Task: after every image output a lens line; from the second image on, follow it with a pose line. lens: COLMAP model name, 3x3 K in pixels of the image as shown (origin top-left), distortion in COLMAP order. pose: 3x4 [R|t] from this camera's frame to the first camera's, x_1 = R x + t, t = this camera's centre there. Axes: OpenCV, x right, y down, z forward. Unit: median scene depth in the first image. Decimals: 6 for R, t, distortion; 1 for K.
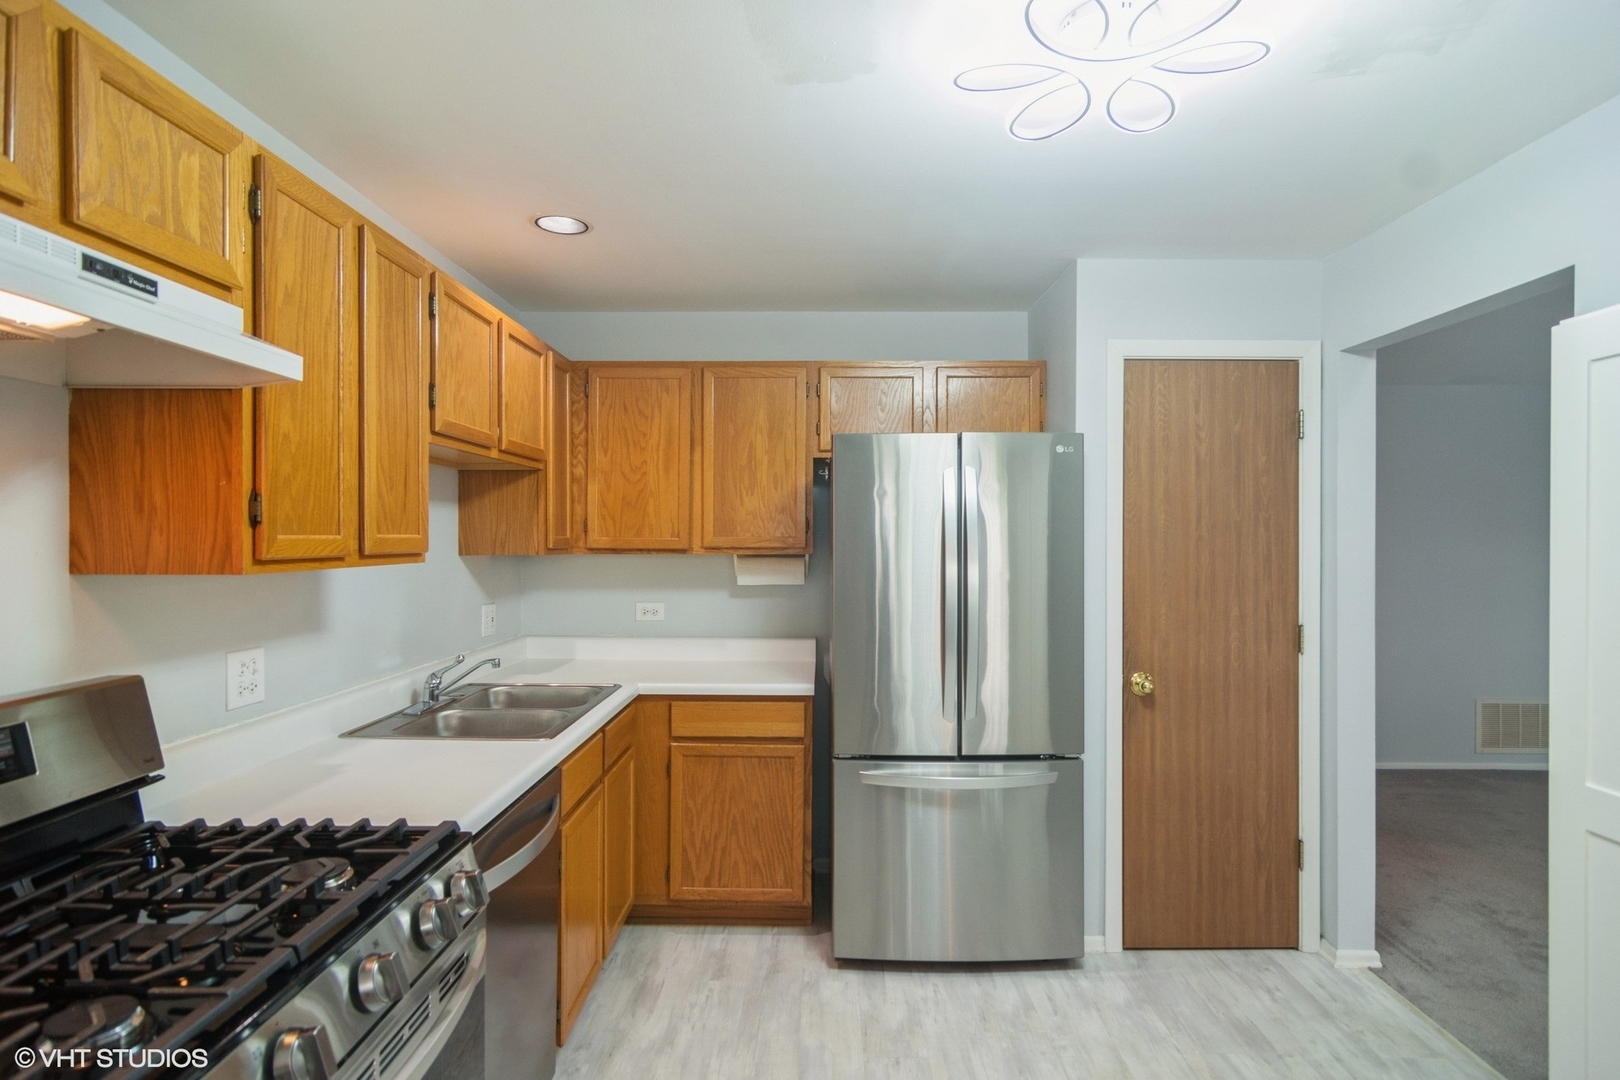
lens RADIAL K [[873.5, 0, 812.2], [0, 873.5, 534.5], [0, 0, 1]] dist [-0.000839, 0.001813]
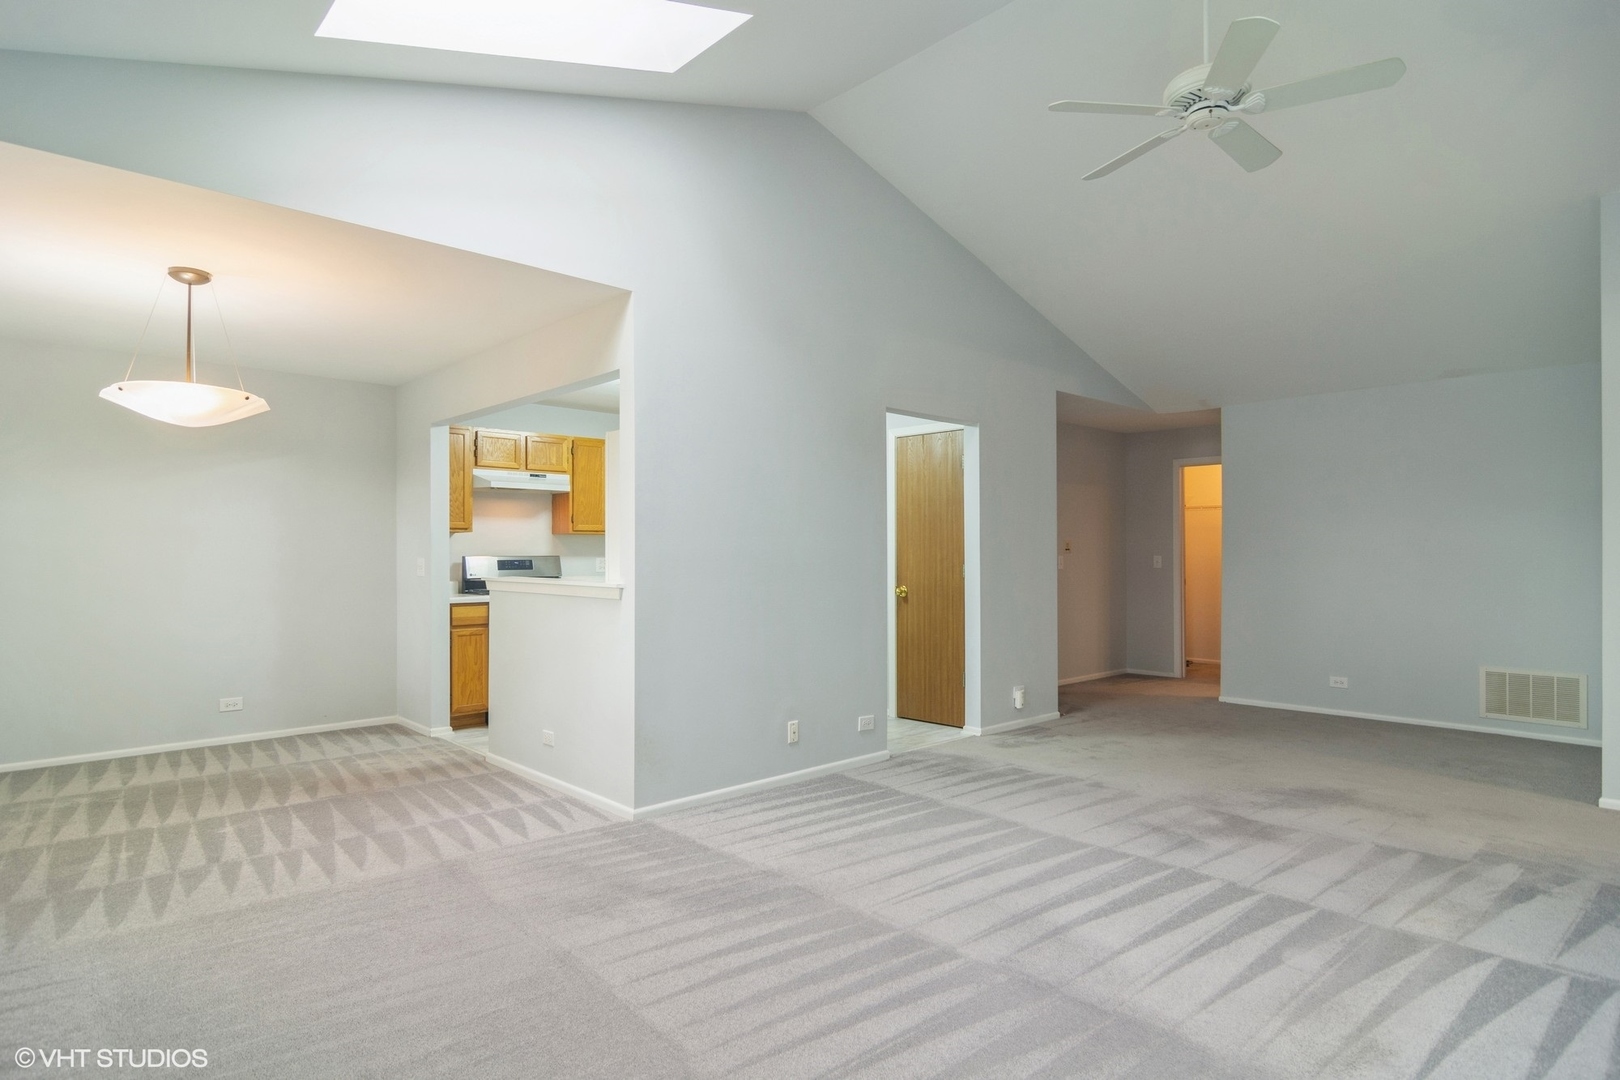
lens RADIAL K [[873.5, 0, 808.5], [0, 873.5, 551.7], [0, 0, 1]] dist [-0.000839, 0.001813]
pose [[0.689152, -0.007035, -0.724583, 2.726578], [0.006216, 0.999973, -0.003797, 0.129075], [0.724590, -0.001887, 0.689177, -0.960064]]
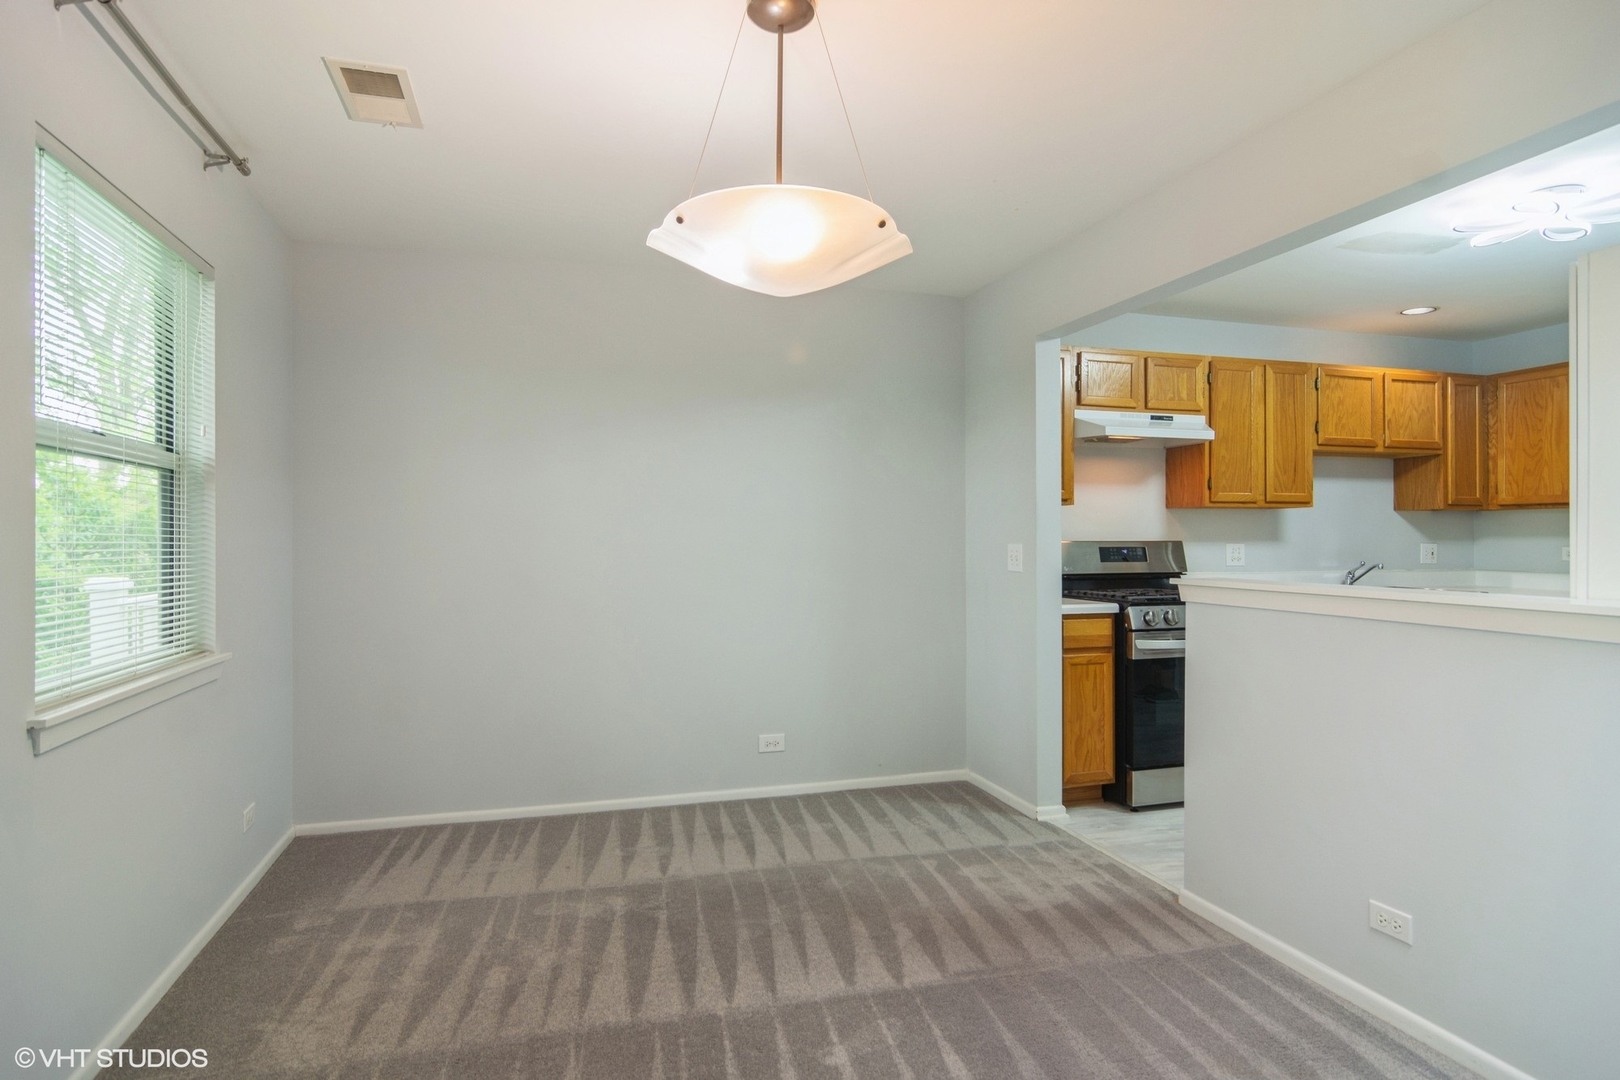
lens RADIAL K [[873.5, 0, 809.4], [0, 873.5, 545.2], [0, 0, 1]] dist [-0.000839, 0.001813]
pose [[0.296330, 0.001086, -0.955085, 1.371968], [0.006741, 0.999972, 0.003229, 0.123717], [0.955062, -0.007395, 0.296315, -0.892093]]
